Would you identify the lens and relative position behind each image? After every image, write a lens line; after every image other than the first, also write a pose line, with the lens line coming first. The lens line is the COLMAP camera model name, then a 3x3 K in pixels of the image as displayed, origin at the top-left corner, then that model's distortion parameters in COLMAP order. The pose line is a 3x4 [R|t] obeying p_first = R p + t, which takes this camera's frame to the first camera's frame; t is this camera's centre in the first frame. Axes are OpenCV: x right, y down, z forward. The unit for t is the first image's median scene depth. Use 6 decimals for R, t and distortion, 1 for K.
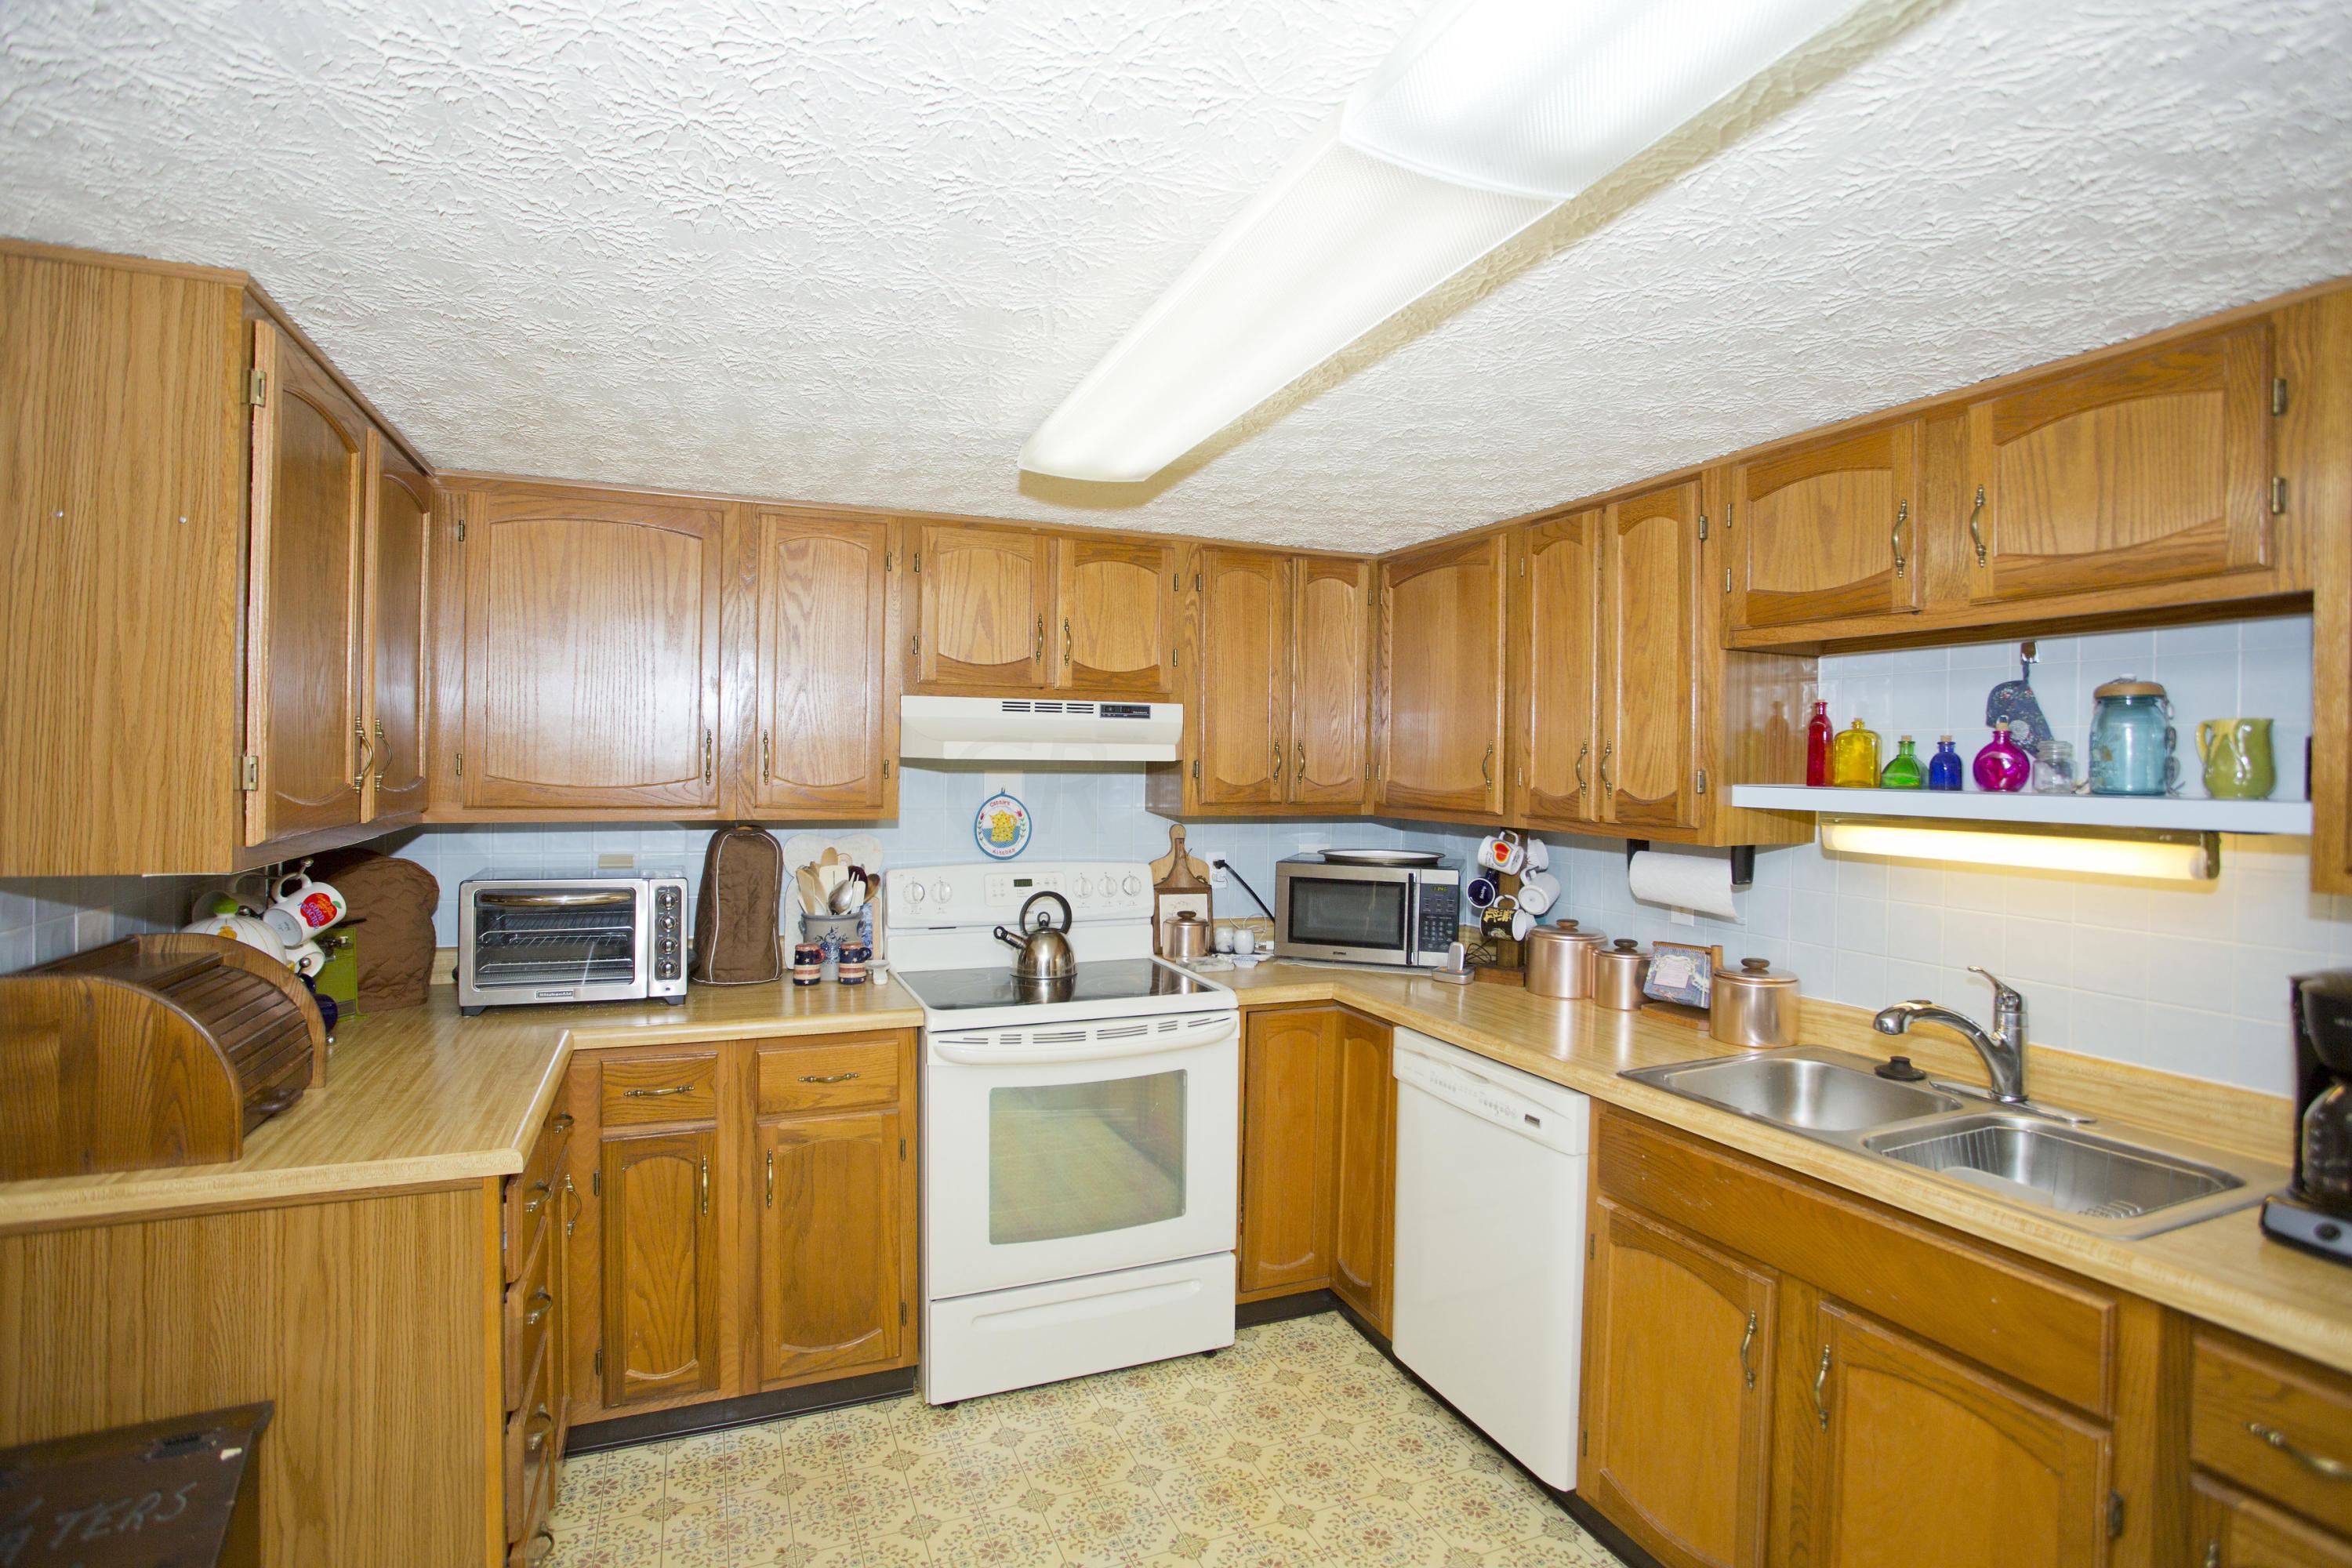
lens RADIAL K [[1143.8, 0, 1183.0], [0, 1143.8, 772.7], [0, 0, 1]] dist [-0.046979, 0.010427]
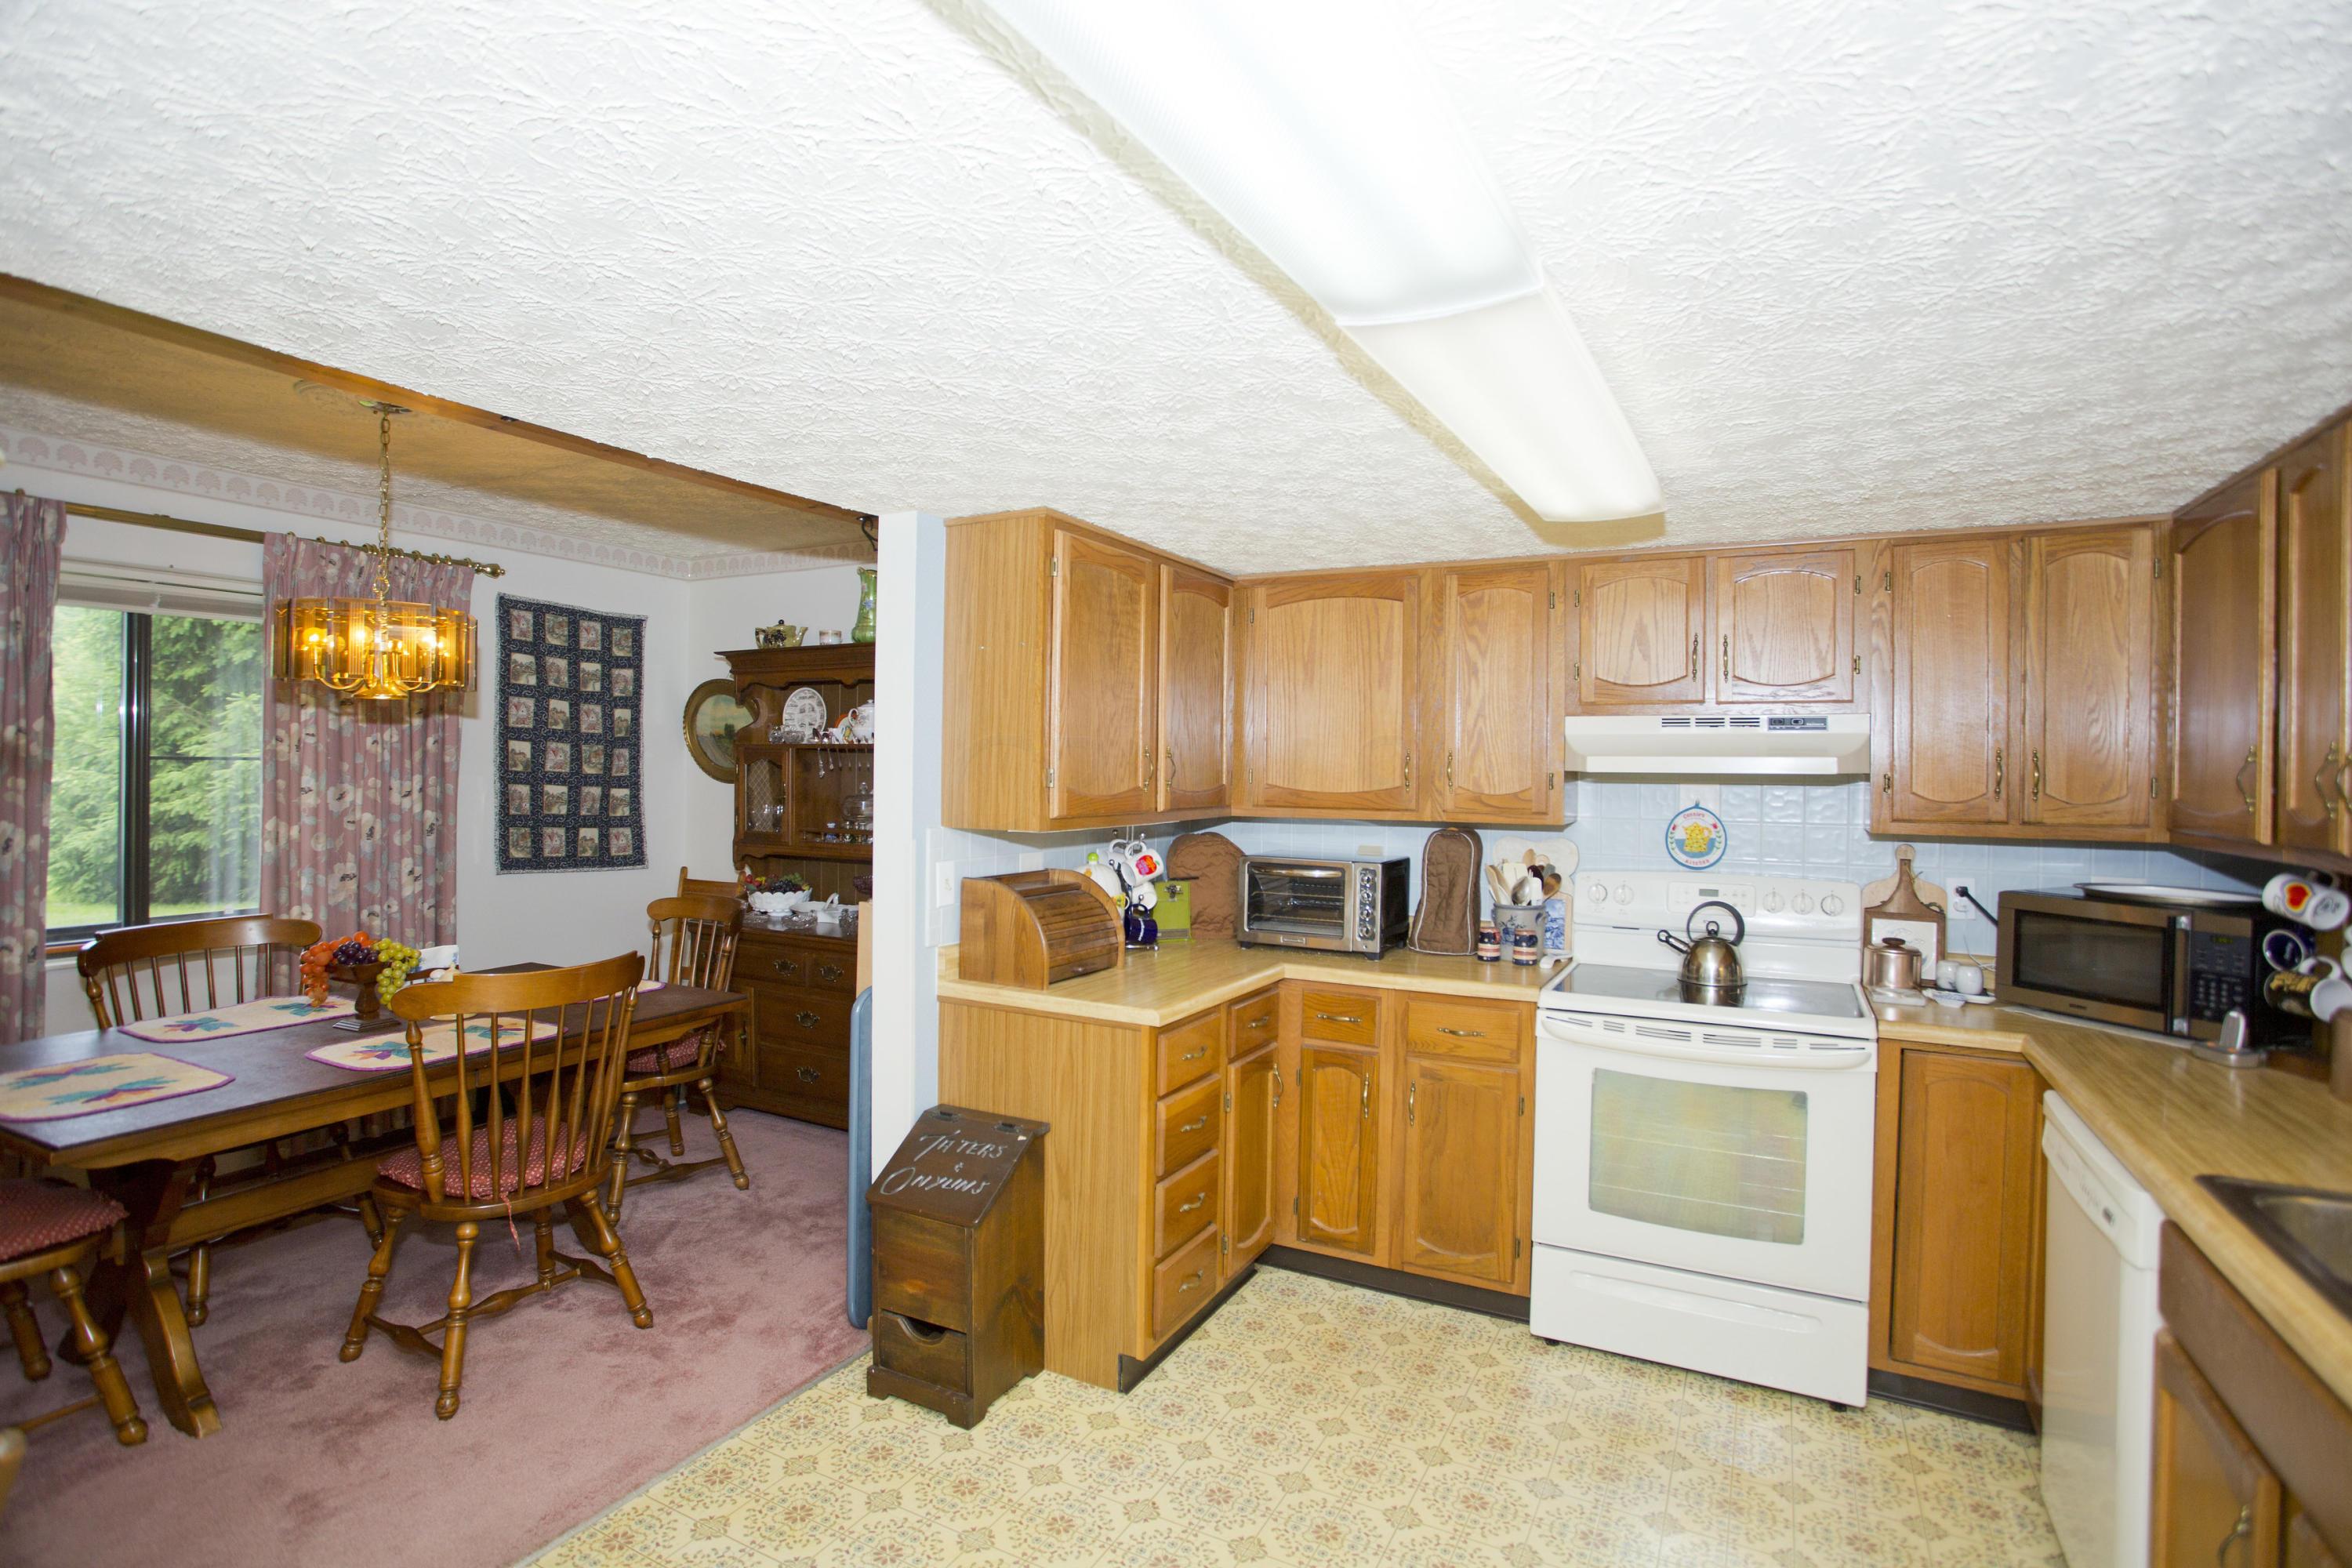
lens RADIAL K [[1143.8, 0, 1182.9], [0, 1143.8, 761.2], [0, 0, 1]] dist [-0.046979, 0.010427]
pose [[0.633145, -0.010339, -0.773964, 0.405100], [-0.010992, 0.999690, -0.022347, 0.006899], [0.773955, 0.022657, 0.632835, -0.013221]]
